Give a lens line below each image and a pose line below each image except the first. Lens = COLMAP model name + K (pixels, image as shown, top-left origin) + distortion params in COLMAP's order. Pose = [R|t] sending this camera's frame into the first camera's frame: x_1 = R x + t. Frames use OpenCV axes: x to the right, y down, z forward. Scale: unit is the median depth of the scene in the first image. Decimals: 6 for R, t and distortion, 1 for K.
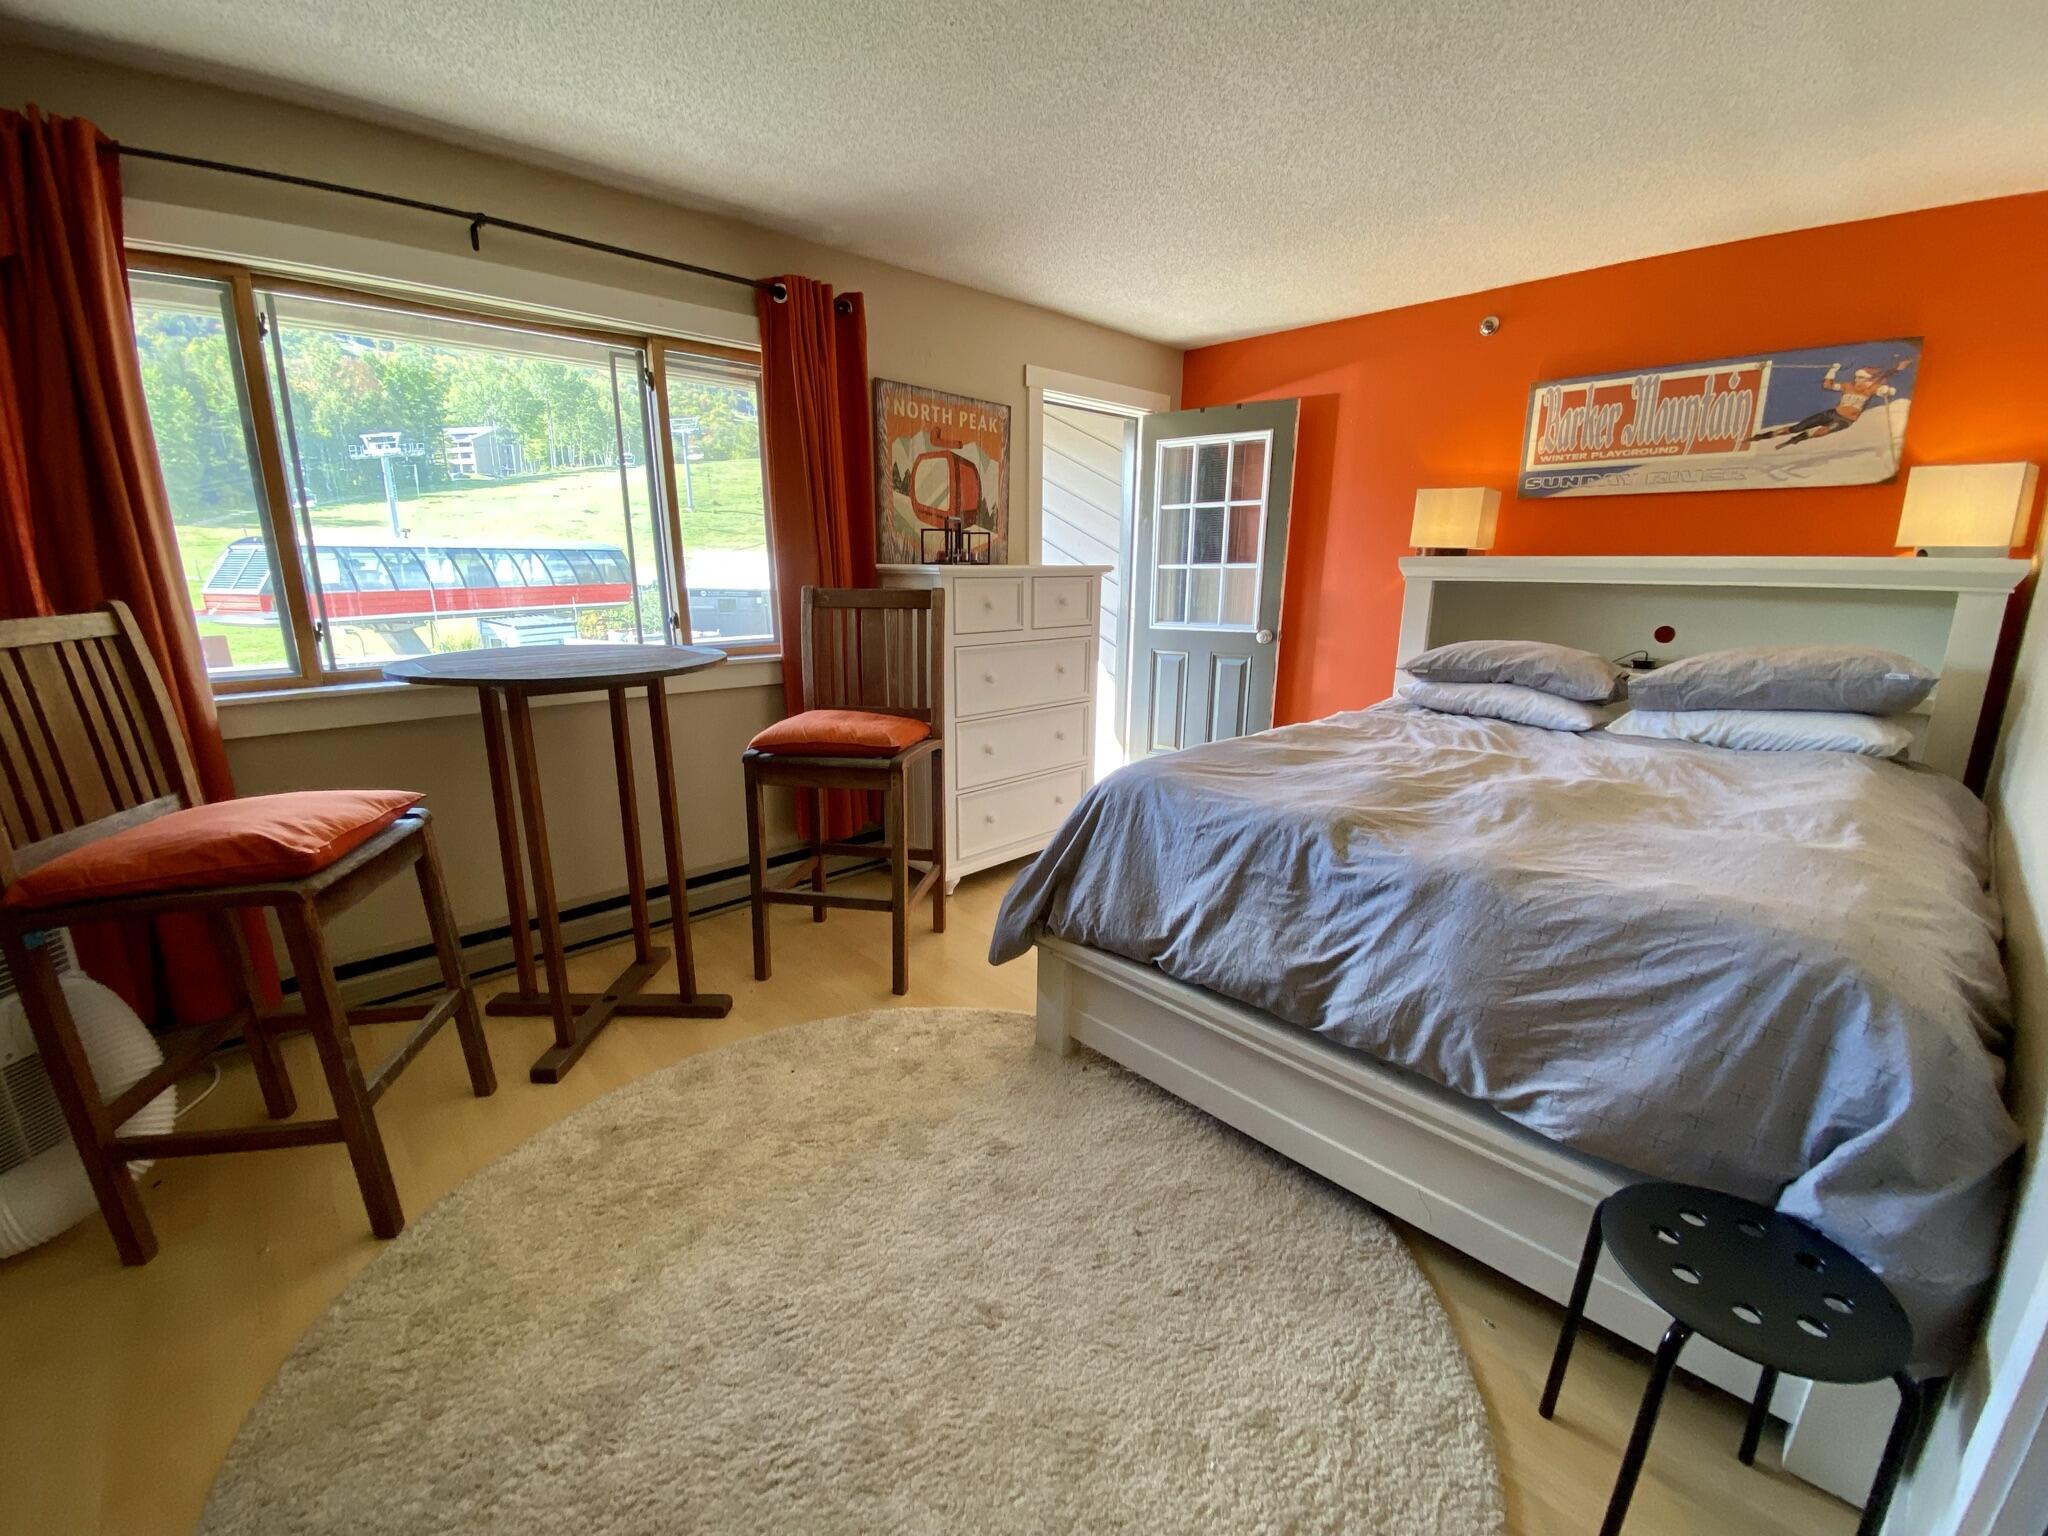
lens RADIAL K [[834.5, 0, 1020.9], [0, 834.5, 765.1], [0, 0, 1]] dist [0.004781, -0.013111]
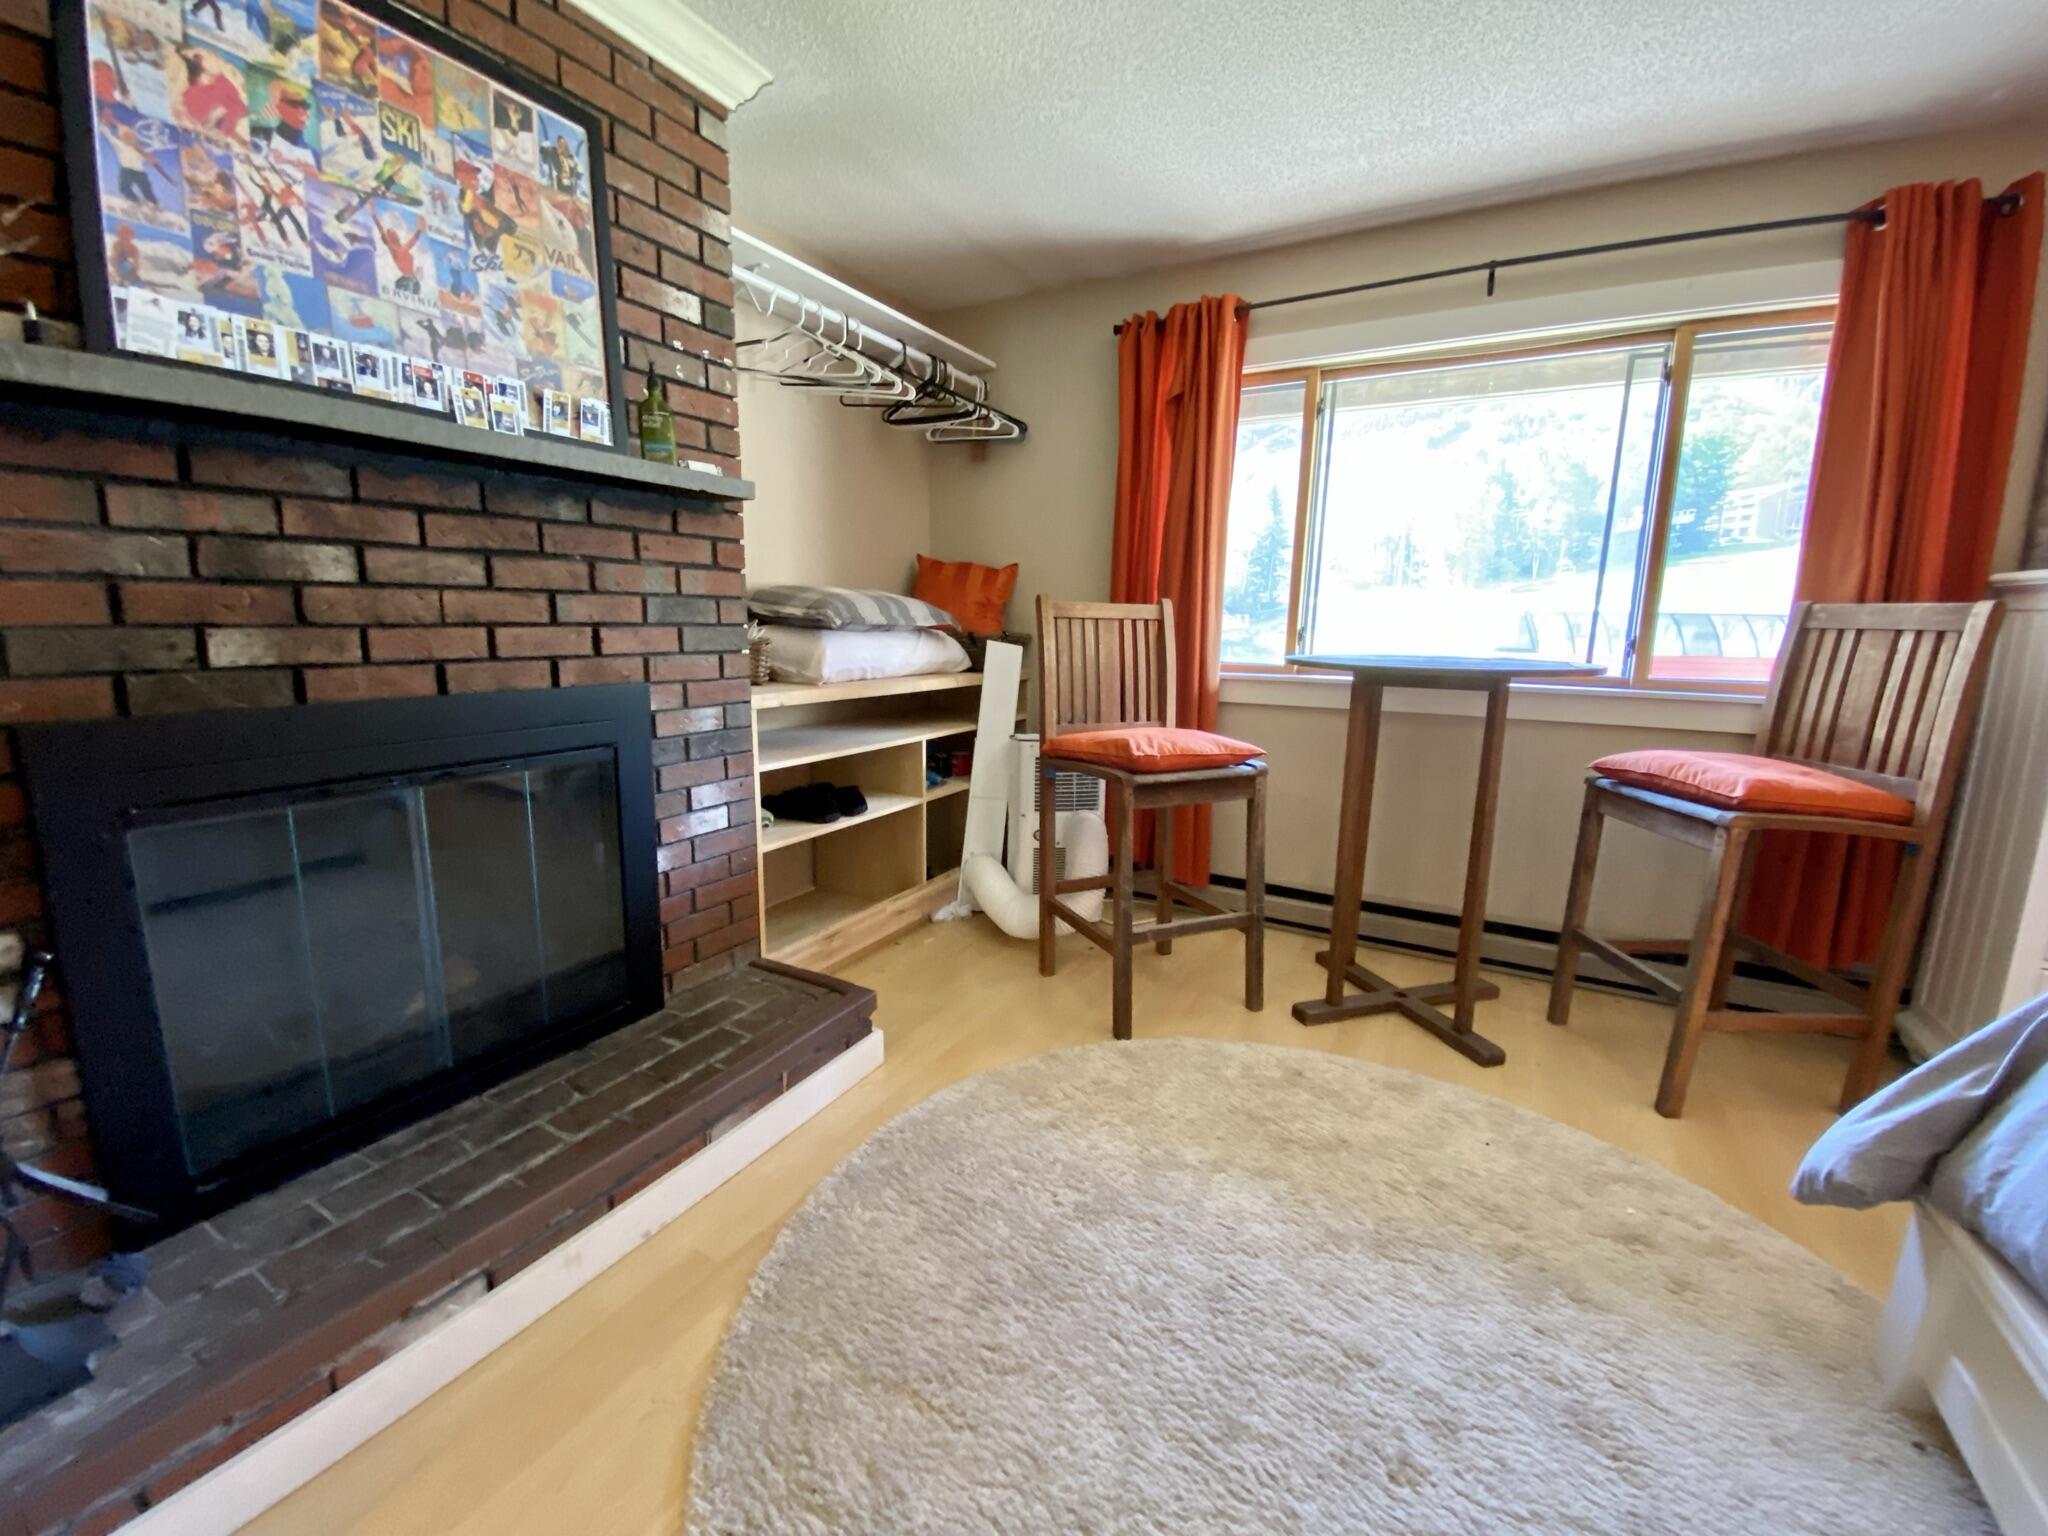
lens RADIAL K [[834.5, 0, 1013.7], [0, 834.5, 767.7], [0, 0, 1]] dist [0.004781, -0.013111]
pose [[0.299973, 0.167631, -0.939104, 0.269599], [-0.237838, 0.966494, 0.096549, 0.023323], [0.923823, 0.194392, 0.329791, 0.163862]]
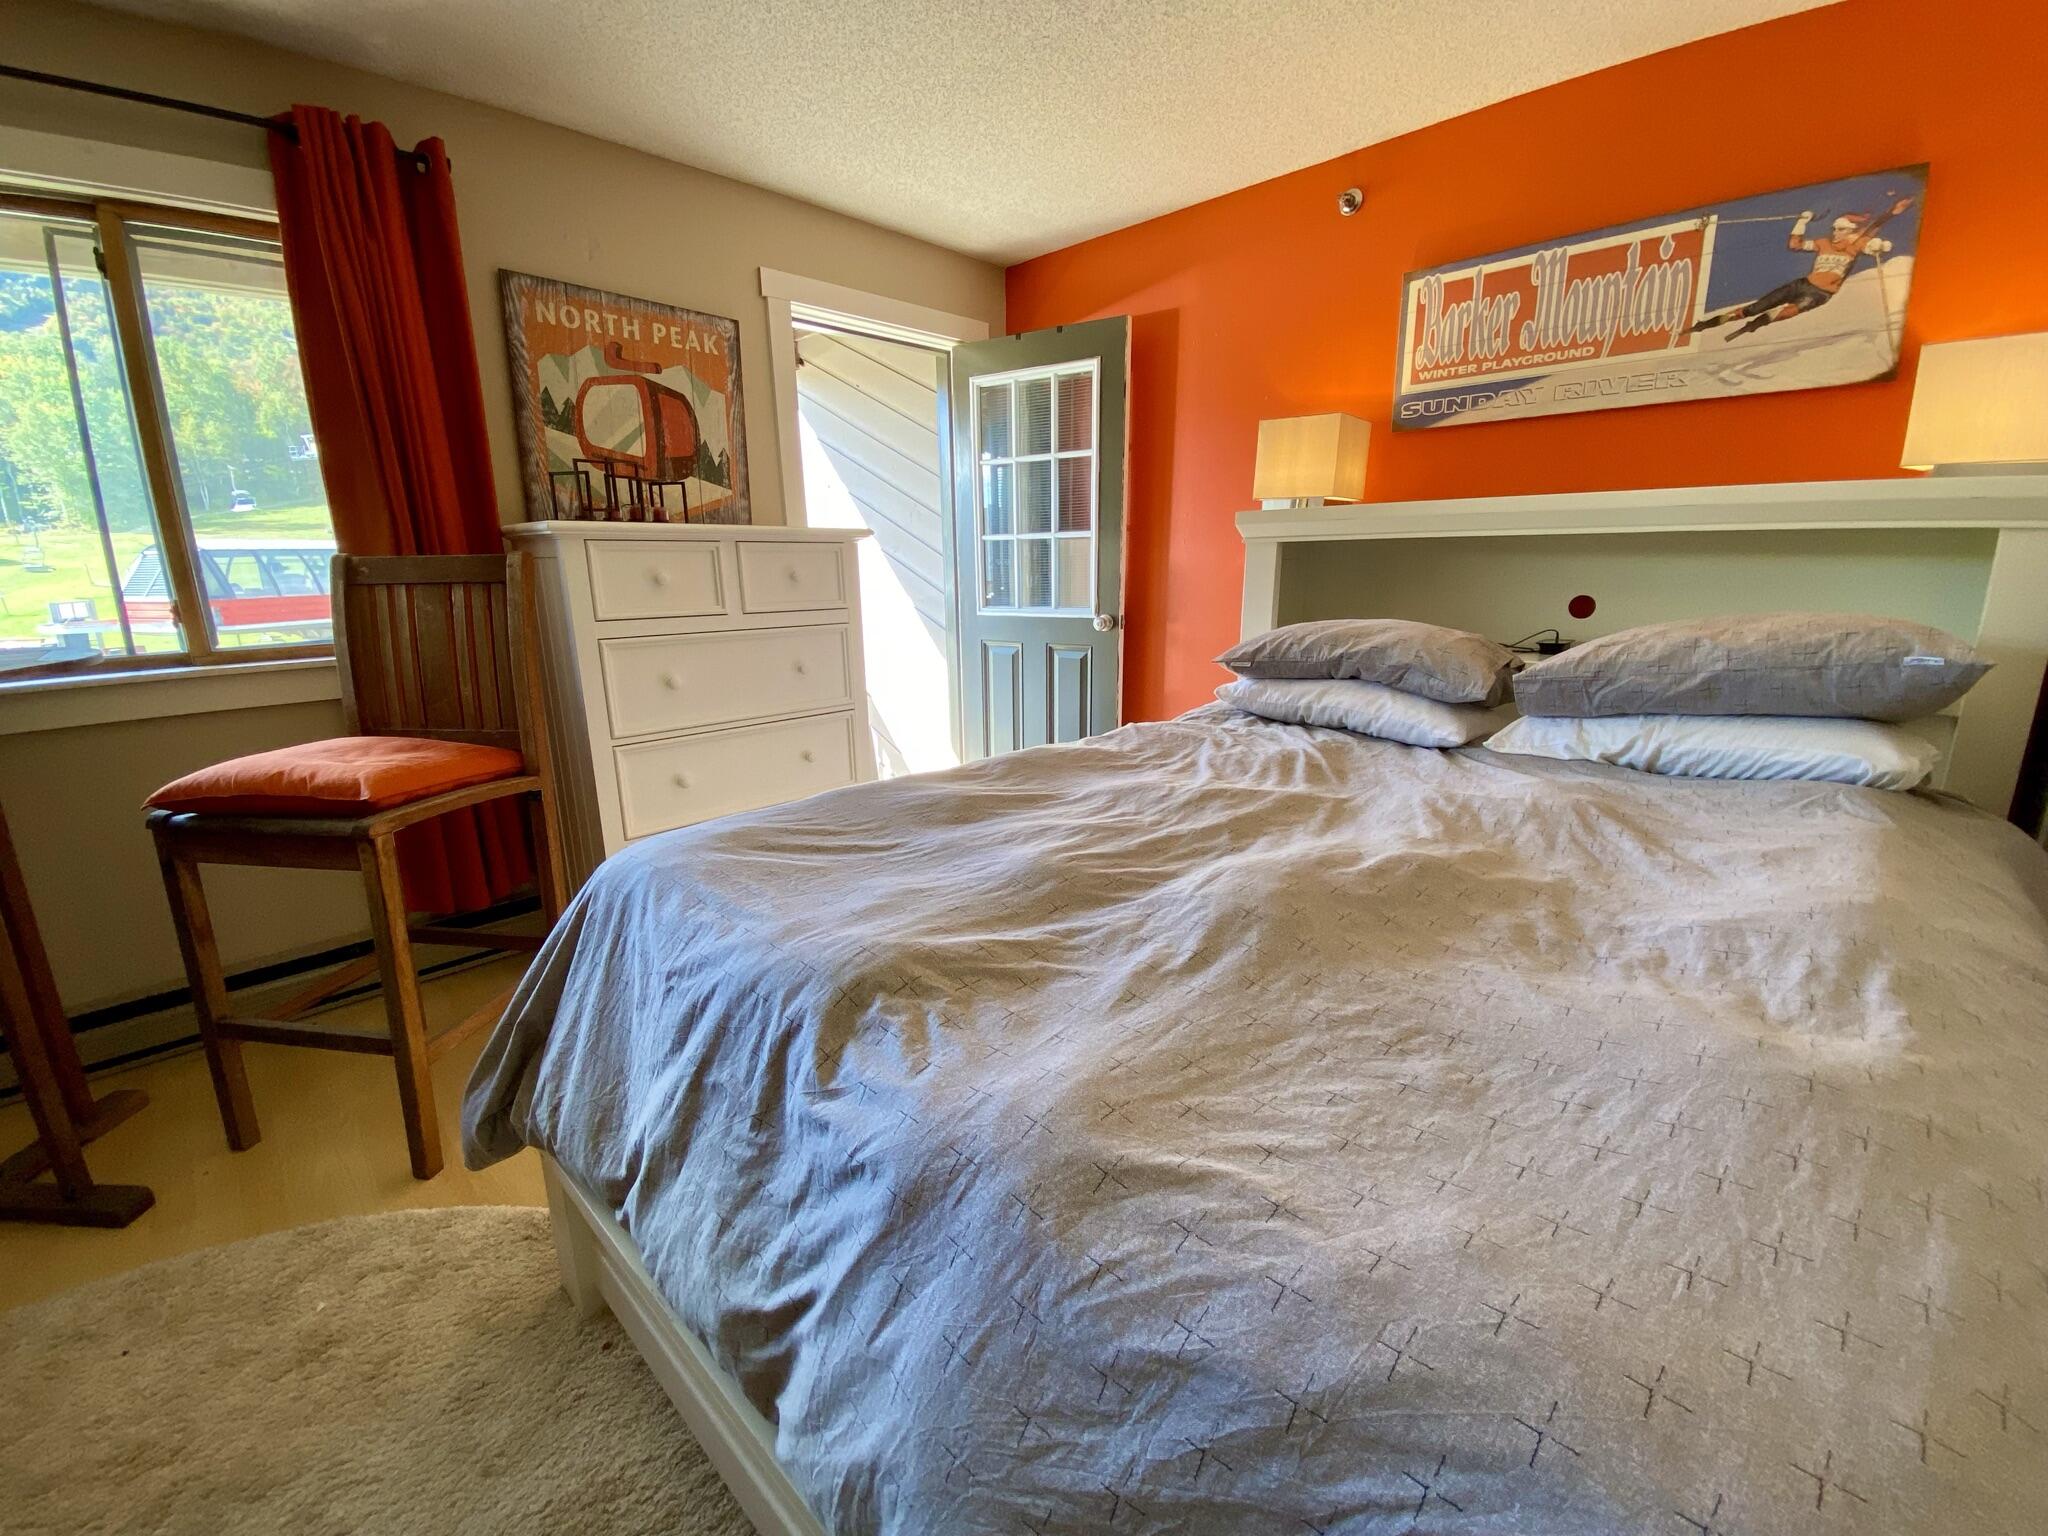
lens RADIAL K [[834.5, 0, 1025.2], [0, 834.5, 766.0], [0, 0, 1]] dist [0.004781, -0.013111]
pose [[0.999296, -0.022584, 0.029949, 0.315217], [0.022375, 0.999723, 0.007300, -0.040642], [-0.030106, -0.006625, 0.999525, 0.341693]]
